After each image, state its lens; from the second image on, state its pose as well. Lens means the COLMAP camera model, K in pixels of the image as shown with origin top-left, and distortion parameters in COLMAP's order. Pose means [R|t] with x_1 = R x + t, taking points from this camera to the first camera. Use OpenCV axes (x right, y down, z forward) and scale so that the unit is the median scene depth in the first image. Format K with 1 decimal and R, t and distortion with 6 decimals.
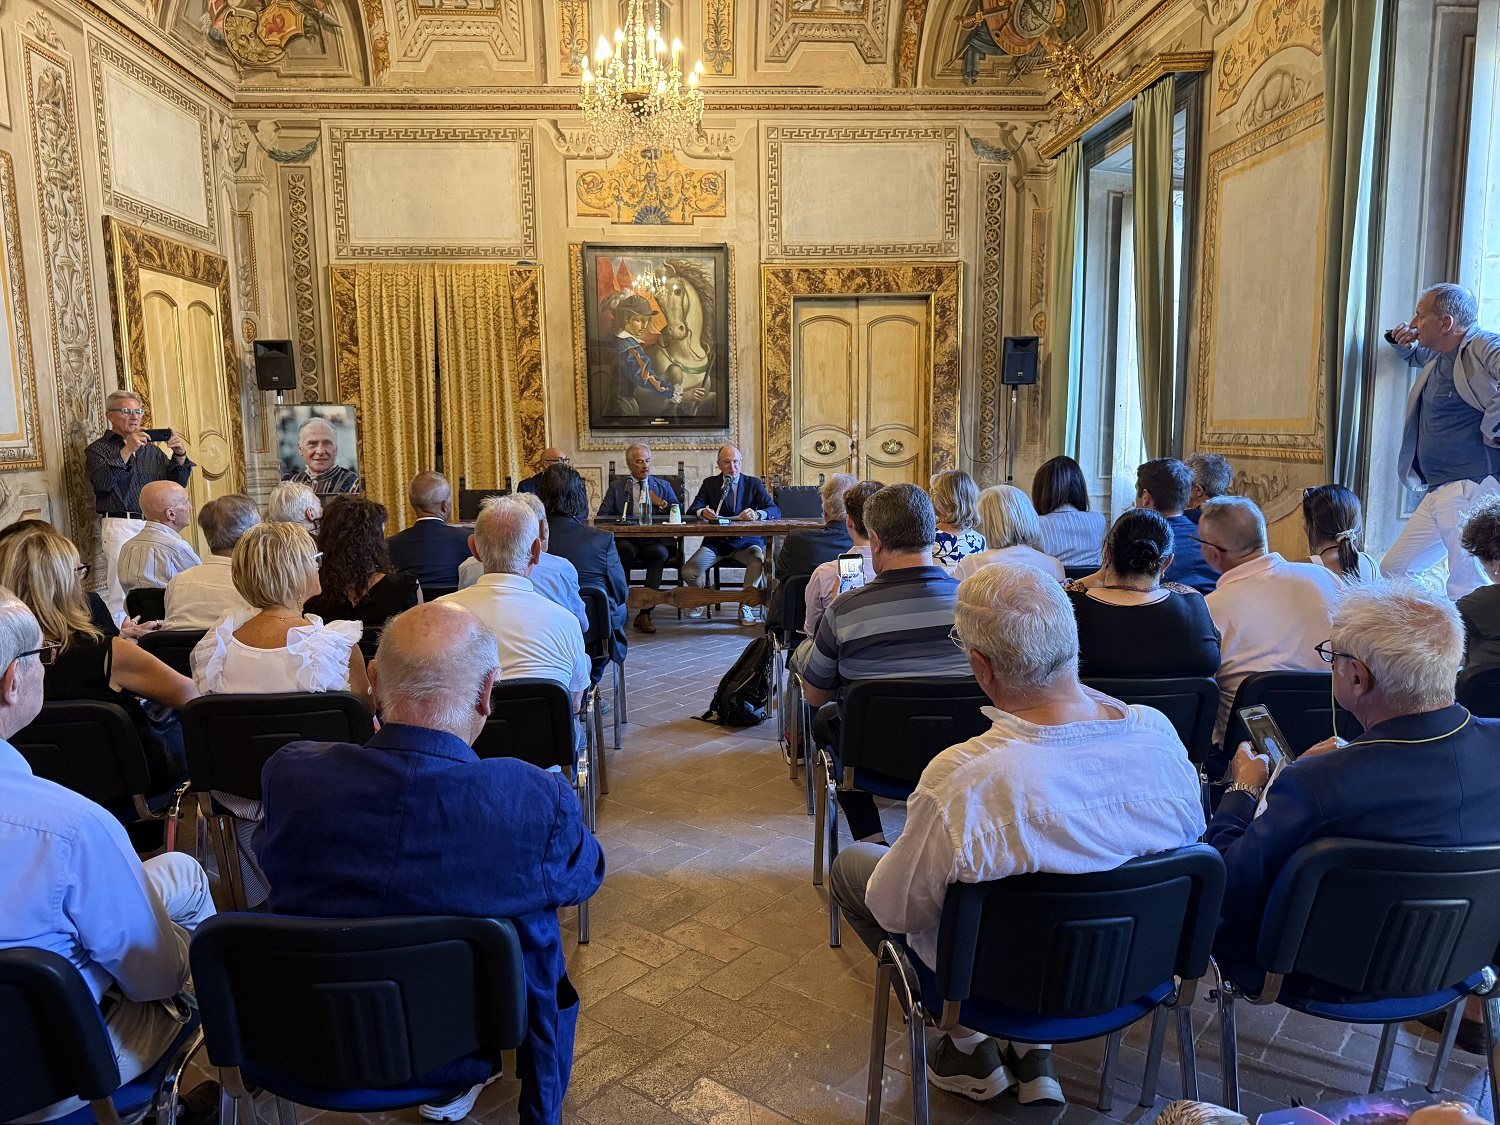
lens RADIAL K [[1050.1, 0, 750.0], [0, 1050.1, 562.5], [0, 0, 1]] dist [0.150280, -0.309826]
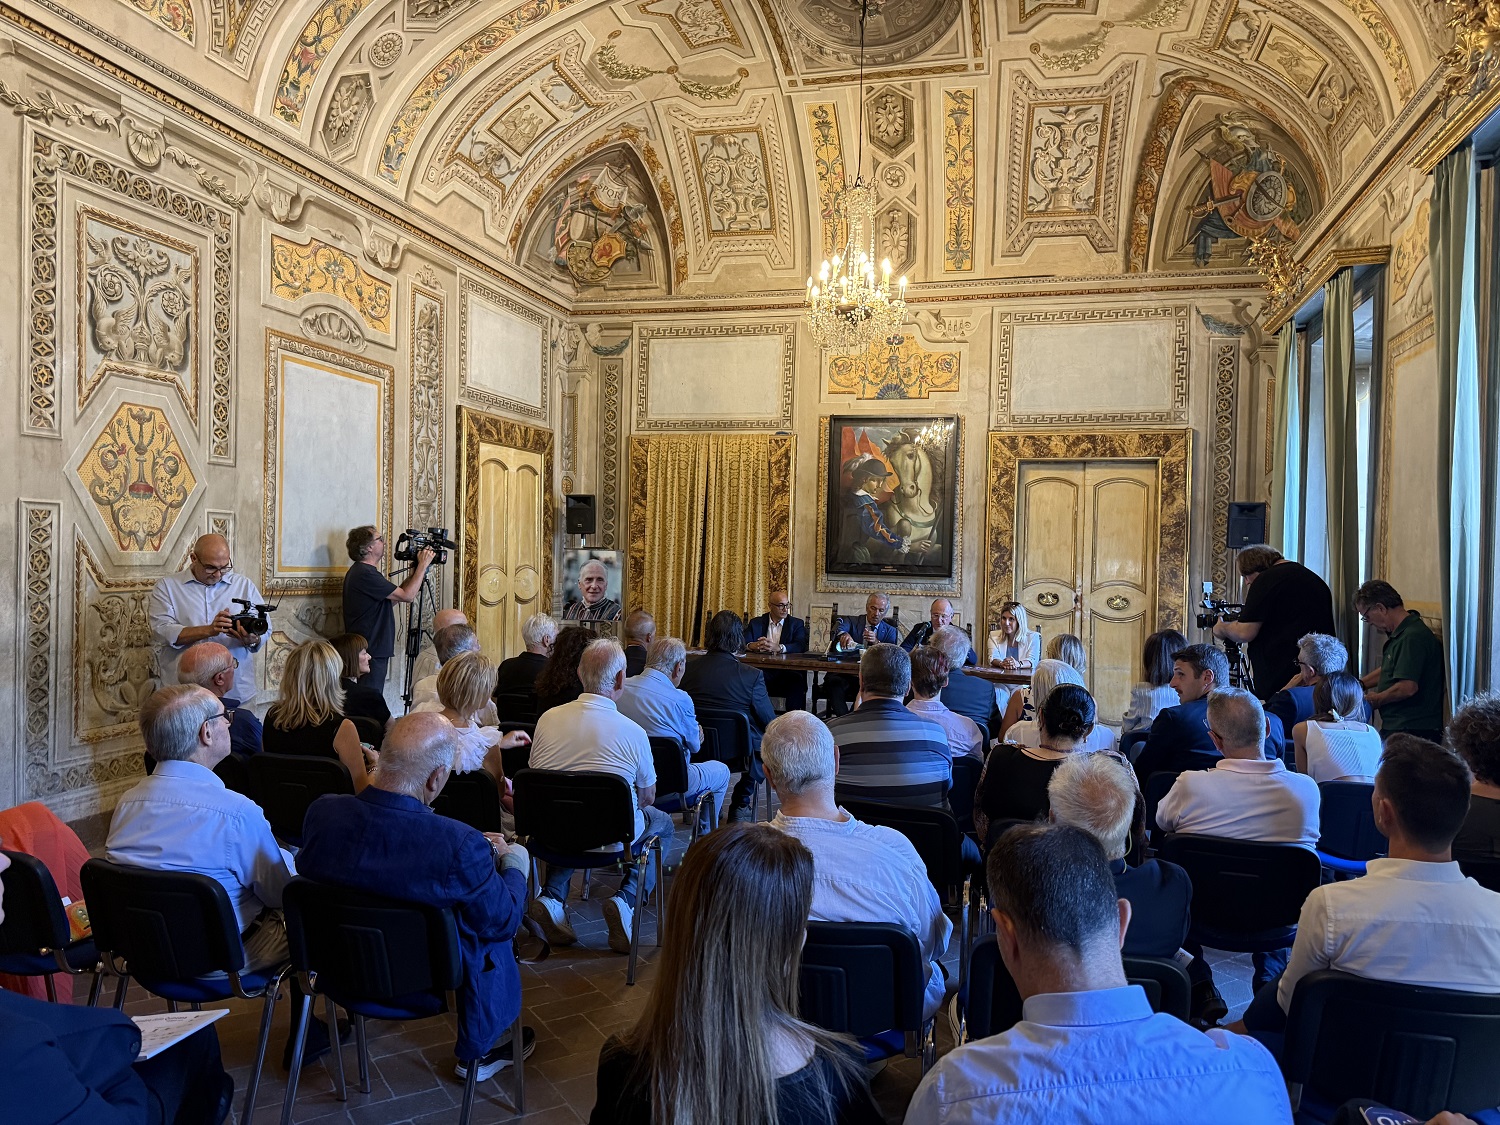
lens RADIAL K [[1050.1, 0, 750.0], [0, 1050.1, 562.5], [0, 0, 1]] dist [0.150280, -0.309826]
pose [[0.948860, 0.039008, -0.313278, 0.124475], [-0.077356, 0.990814, -0.110925, -0.006386], [0.306073, 0.129486, 0.943161, -0.092463]]
